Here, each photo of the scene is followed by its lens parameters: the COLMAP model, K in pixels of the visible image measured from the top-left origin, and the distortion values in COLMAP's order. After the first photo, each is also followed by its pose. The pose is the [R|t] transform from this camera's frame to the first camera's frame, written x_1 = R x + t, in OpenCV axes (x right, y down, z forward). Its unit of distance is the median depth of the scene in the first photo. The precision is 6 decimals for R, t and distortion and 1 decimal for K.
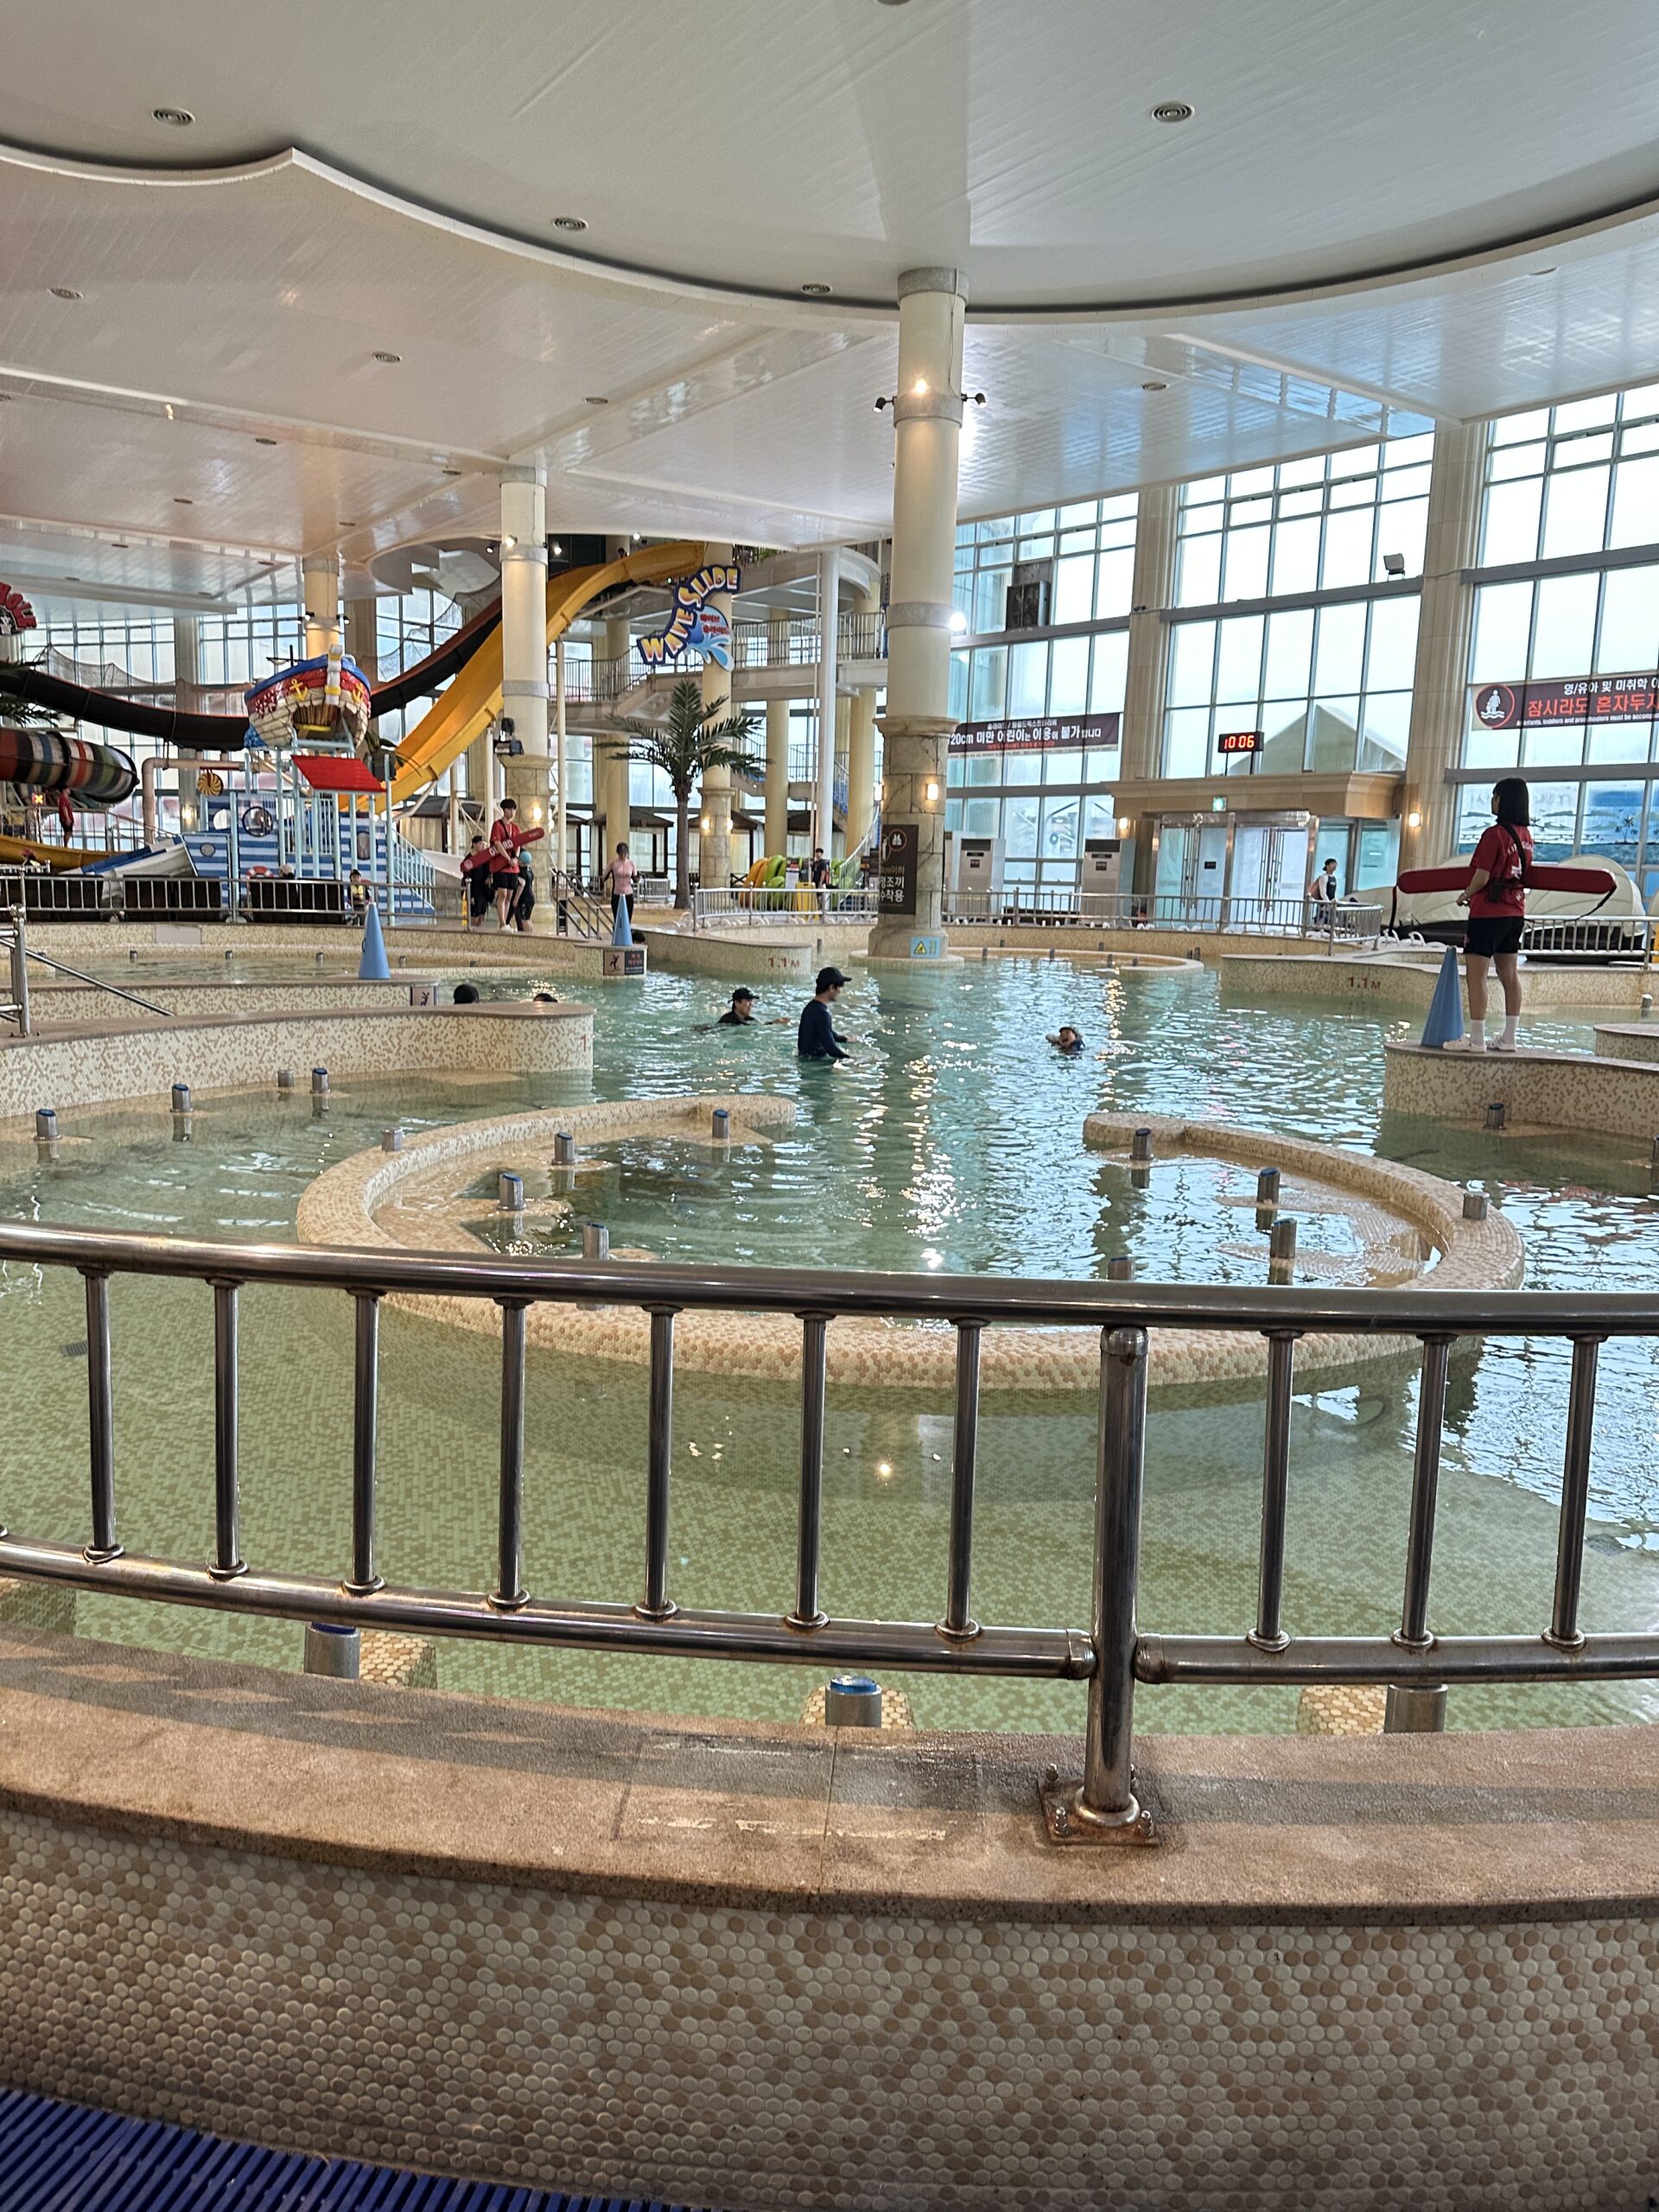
lens RADIAL K [[1596.1, 0, 829.5], [0, 1596.1, 1106.0], [0, 0, 1]] dist [0.042559, -0.000277]
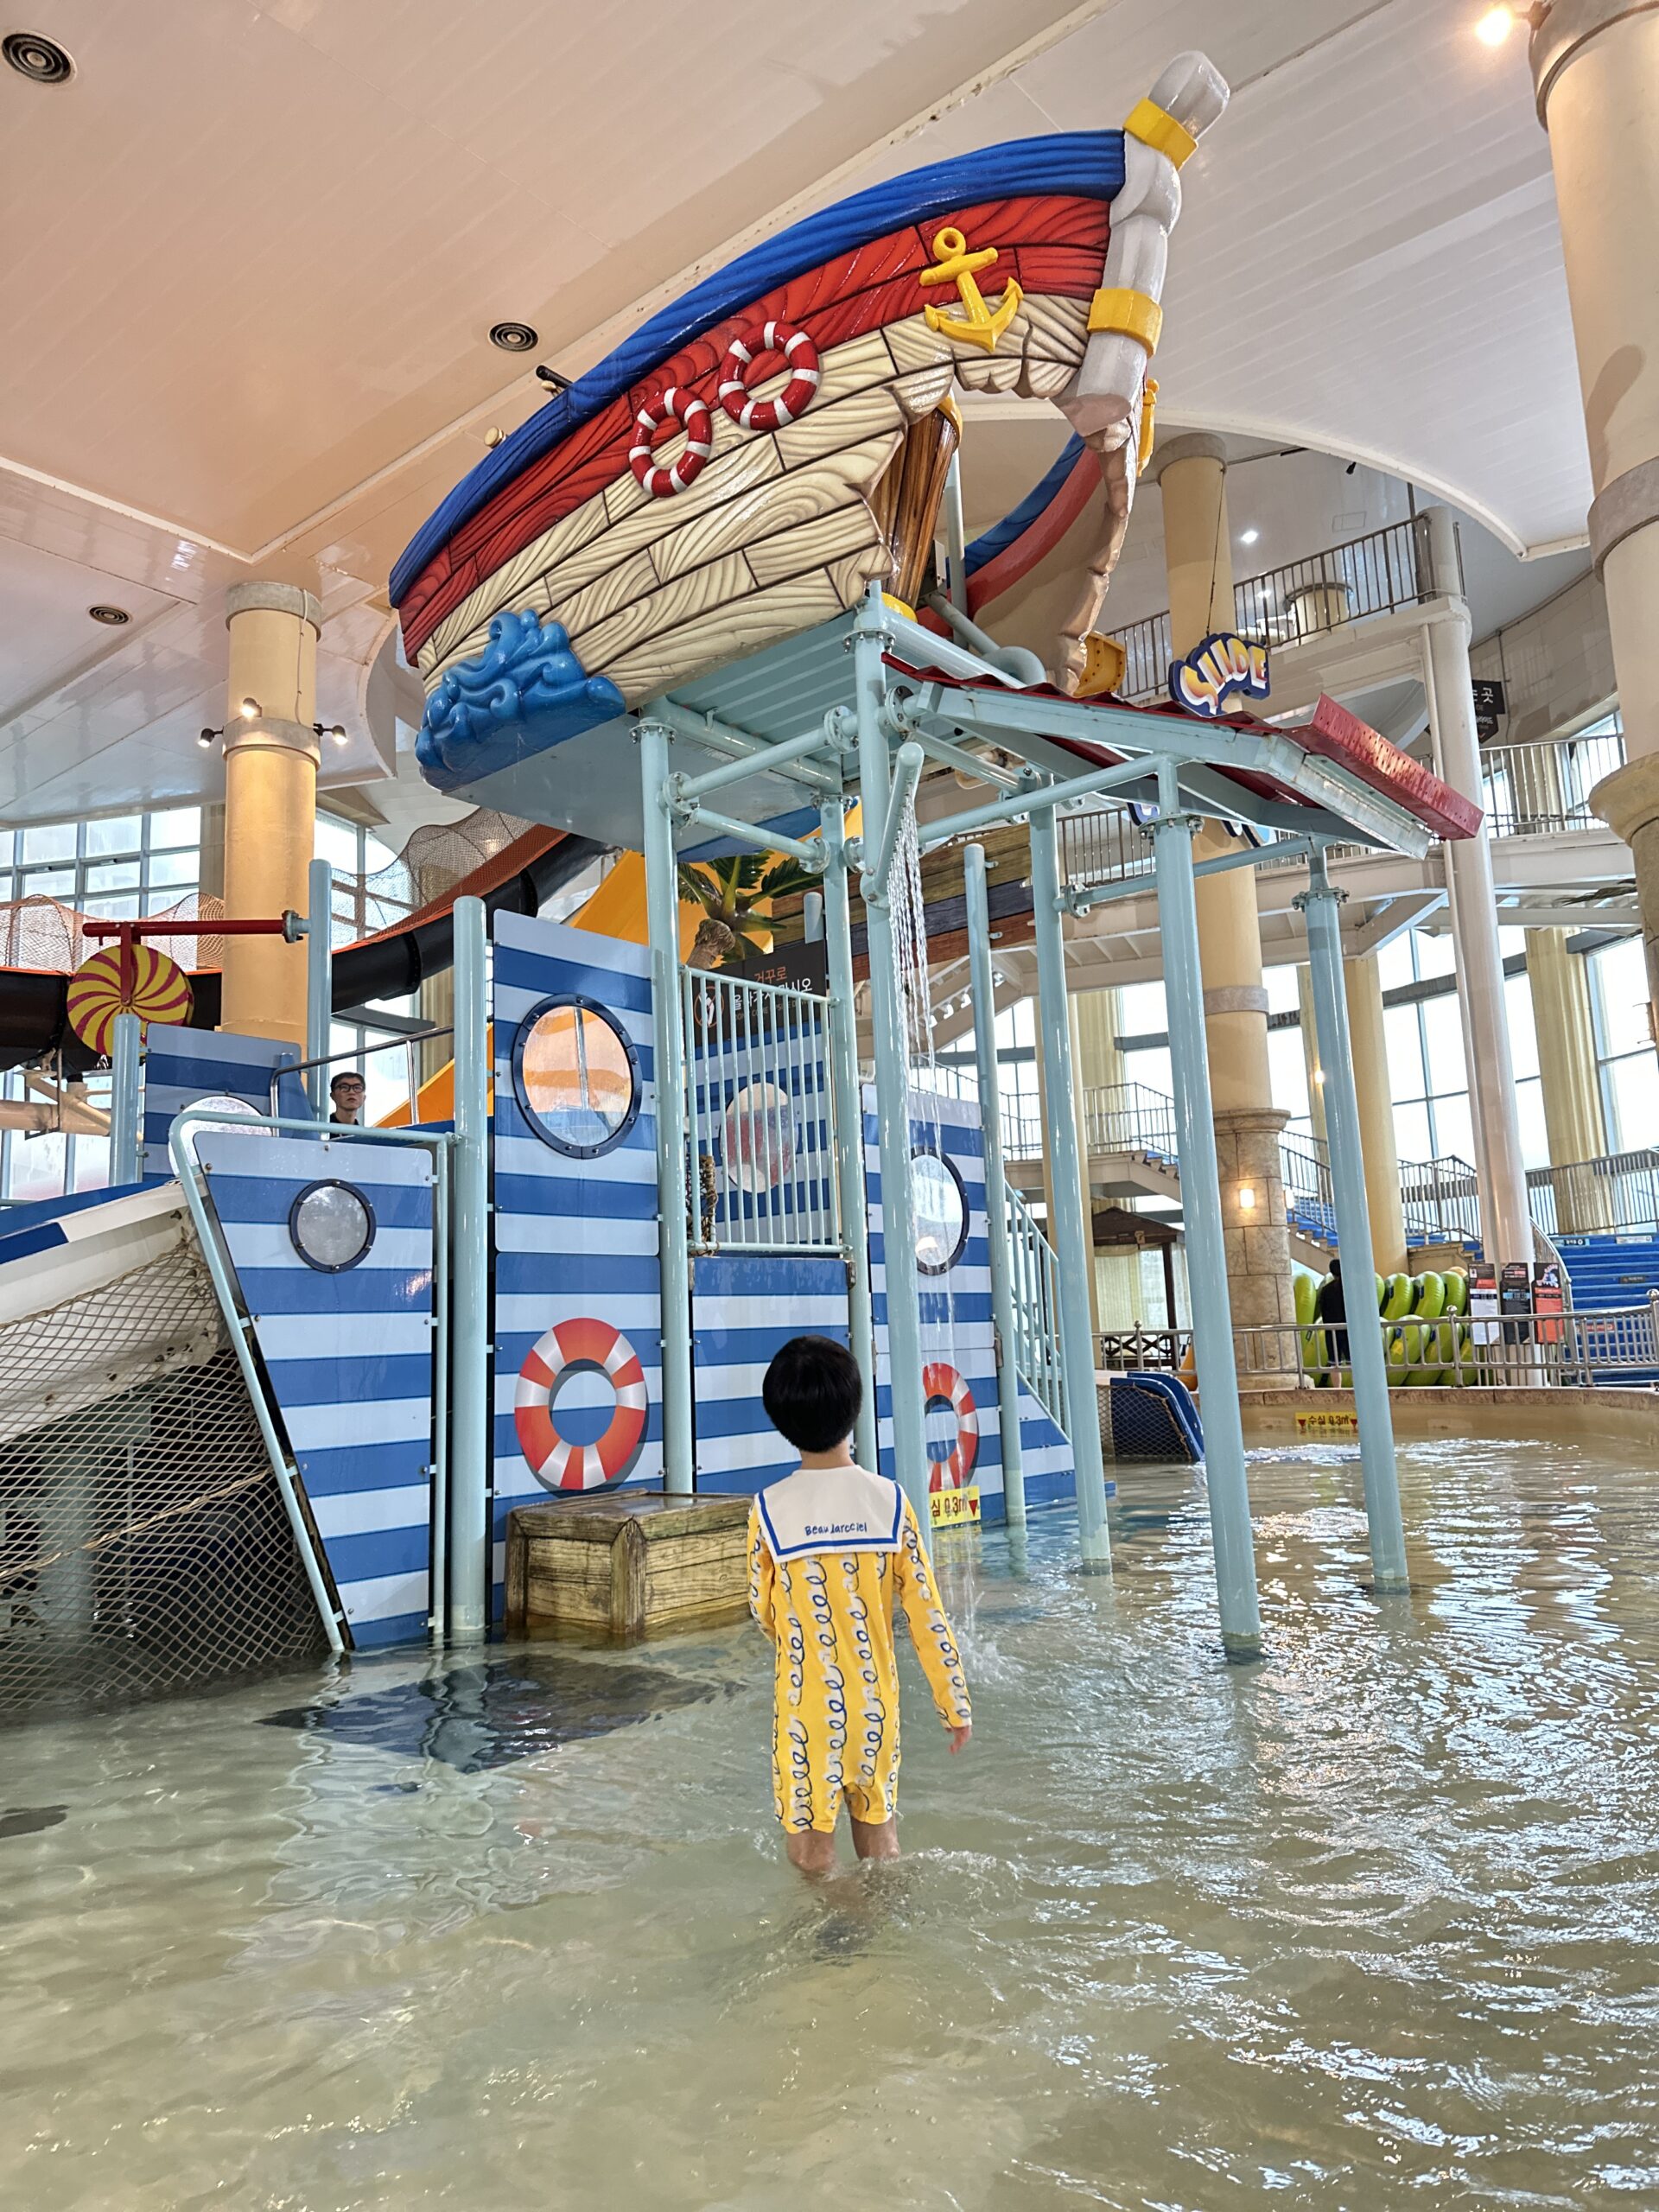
lens RADIAL K [[1596.1, 0, 829.5], [0, 1596.1, 1106.0], [0, 0, 1]] dist [0.042559, -0.000277]
pose [[0.960786, -0.024020, 0.276249, -0.379067], [0.110840, 0.946458, -0.303204, -0.116560], [-0.254175, 0.321933, 0.912006, 0.833557]]
